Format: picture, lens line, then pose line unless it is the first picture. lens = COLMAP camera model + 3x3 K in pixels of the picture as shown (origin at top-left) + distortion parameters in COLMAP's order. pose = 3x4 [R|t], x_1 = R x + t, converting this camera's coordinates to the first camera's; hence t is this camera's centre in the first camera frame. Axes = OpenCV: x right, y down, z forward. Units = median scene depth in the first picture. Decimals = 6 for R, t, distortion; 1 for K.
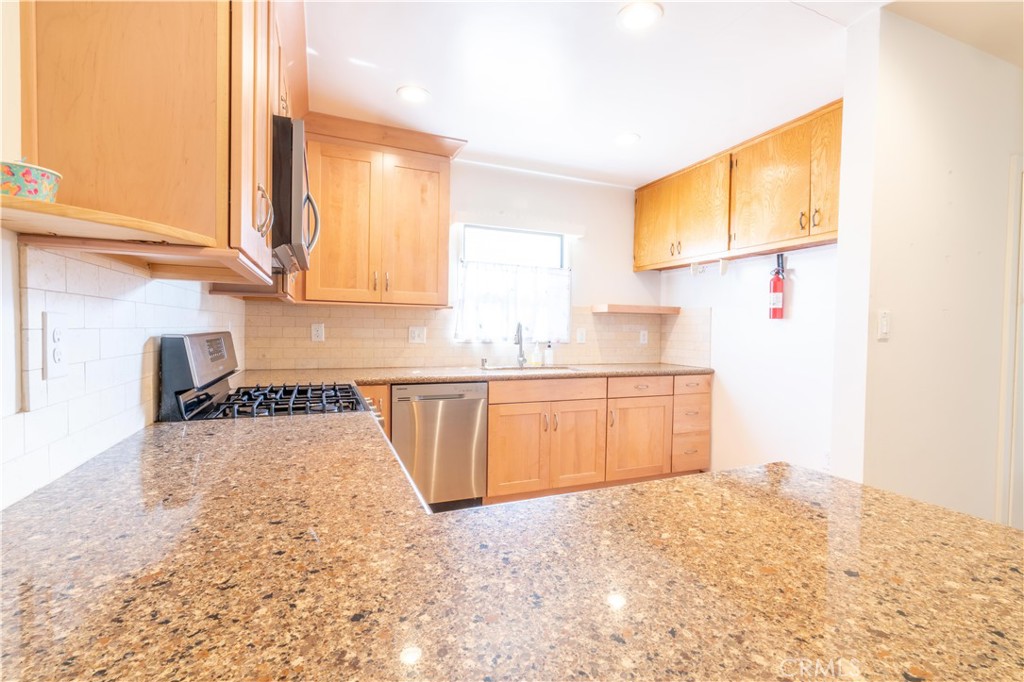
lens RADIAL K [[459.9, 0, 519.6], [0, 459.9, 340.4], [0, 0, 1]] dist [-0.000503, 0.000420]
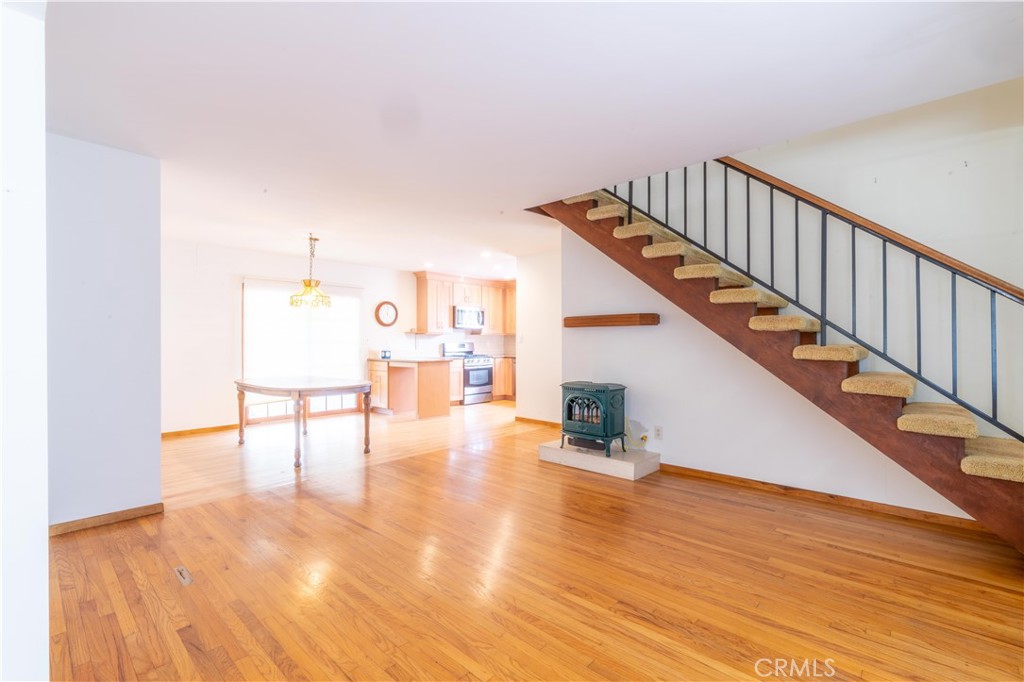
lens RADIAL K [[459.9, 0, 519.6], [0, 459.9, 340.4], [0, 0, 1]] dist [-0.000503, 0.000420]
pose [[0.403634, -0.021035, -0.914679, 2.593790], [-0.012799, 0.999508, -0.028634, 0.056808], [0.914831, 0.023264, 0.403166, -0.303130]]
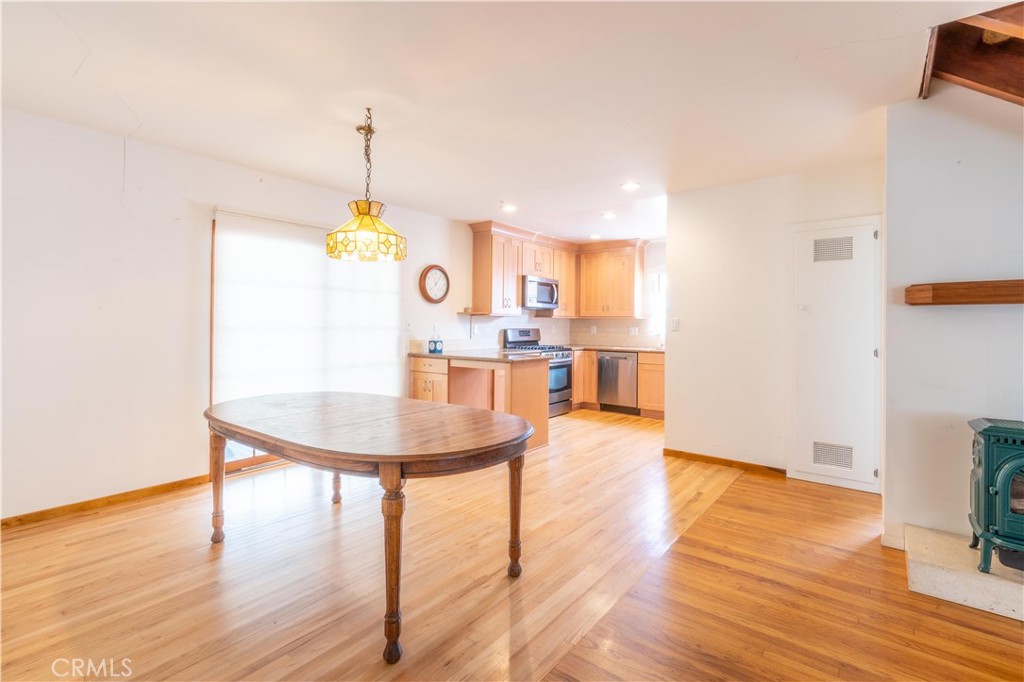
lens RADIAL K [[467.1, 0, 517.0], [0, 467.1, 324.3], [0, 0, 1]] dist [0.000041, 0.000167]
pose [[0.475464, -0.015892, -0.879592, 1.535255], [-0.020054, 0.999381, -0.028896, 0.032771], [0.879506, 0.031378, 0.474851, -0.501152]]
